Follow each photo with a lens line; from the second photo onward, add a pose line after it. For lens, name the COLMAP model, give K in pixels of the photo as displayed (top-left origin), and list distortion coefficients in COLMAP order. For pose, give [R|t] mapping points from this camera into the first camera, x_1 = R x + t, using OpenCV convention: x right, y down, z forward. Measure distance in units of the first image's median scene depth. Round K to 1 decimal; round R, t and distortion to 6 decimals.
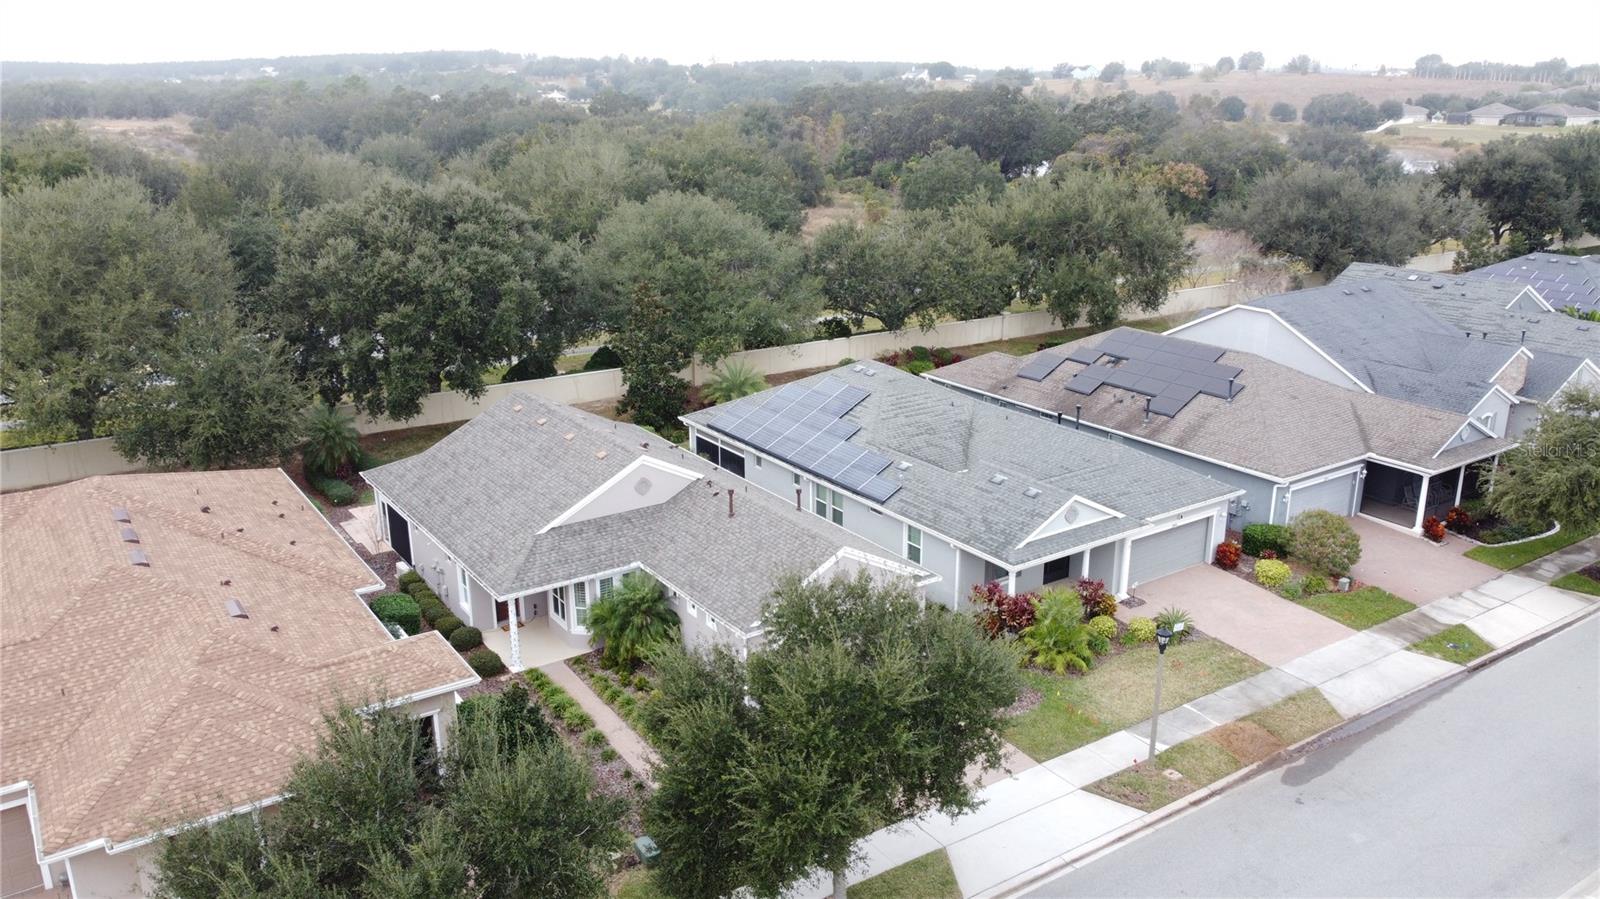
lens RADIAL K [[1206.9, 0, 800.0], [0, 1206.9, 449.5], [0, 0, 1]] dist [-0.001688, 0.000366]
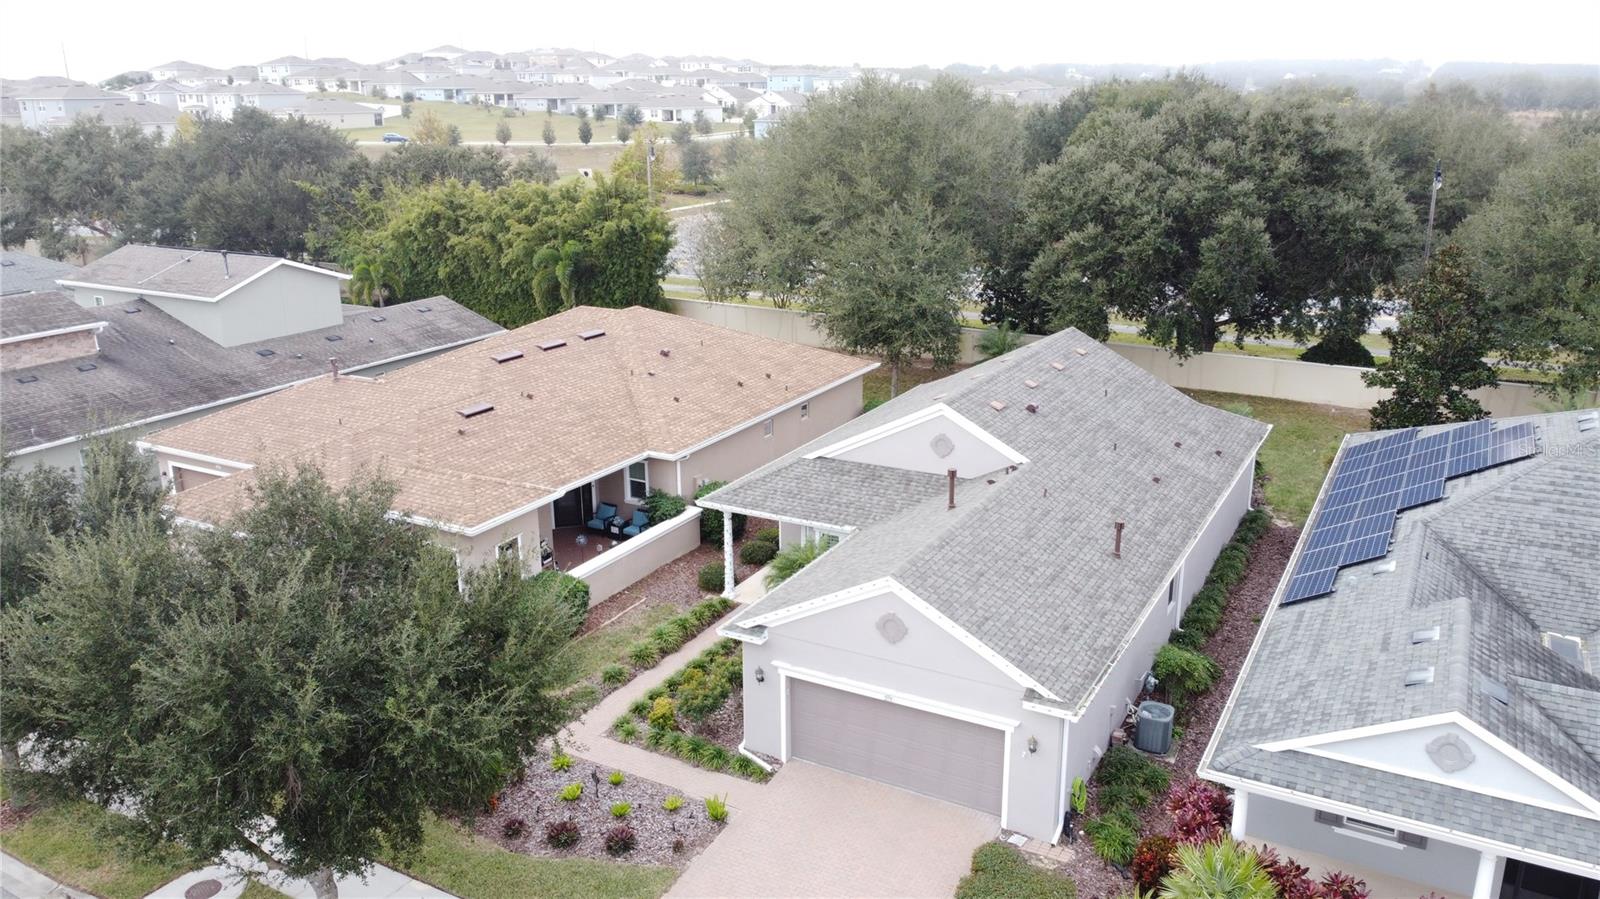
lens RADIAL K [[1205.6, 0, 798.3], [0, 1205.6, 458.2], [0, 0, 1]] dist [-0.000558, -0.003192]
pose [[0.444282, 0.261876, -0.856758, 0.464019], [-0.259698, 0.952909, 0.156595, -0.054956], [0.857421, 0.152926, 0.491369, 0.559263]]
